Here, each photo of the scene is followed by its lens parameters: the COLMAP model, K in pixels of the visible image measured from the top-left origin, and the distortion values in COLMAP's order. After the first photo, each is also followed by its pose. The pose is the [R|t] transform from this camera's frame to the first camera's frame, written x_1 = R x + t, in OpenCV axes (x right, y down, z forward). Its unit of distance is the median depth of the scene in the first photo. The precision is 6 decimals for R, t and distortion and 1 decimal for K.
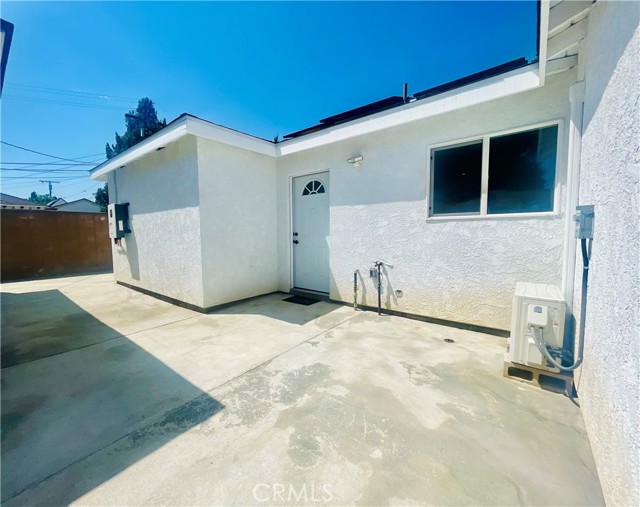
lens RADIAL K [[278.9, 0, 318.0], [0, 278.9, 255.7], [0, 0, 1]] dist [0.002893, 0.000056]
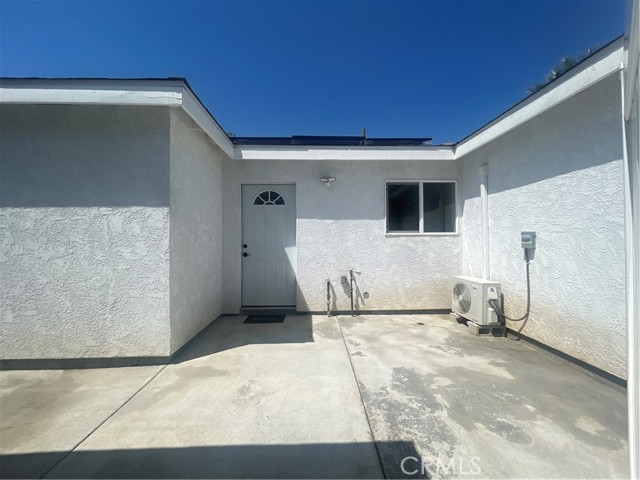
lens RADIAL K [[258.1, 0, 320.1], [0, 258.1, 241.3], [0, 0, 1]] dist [0.002756, 0.000780]
pose [[0.743571, 0.006978, 0.668621, -0.671785], [0.054083, 0.996042, -0.070540, -0.030462], [-0.666466, 0.088613, 0.740250, 0.324279]]
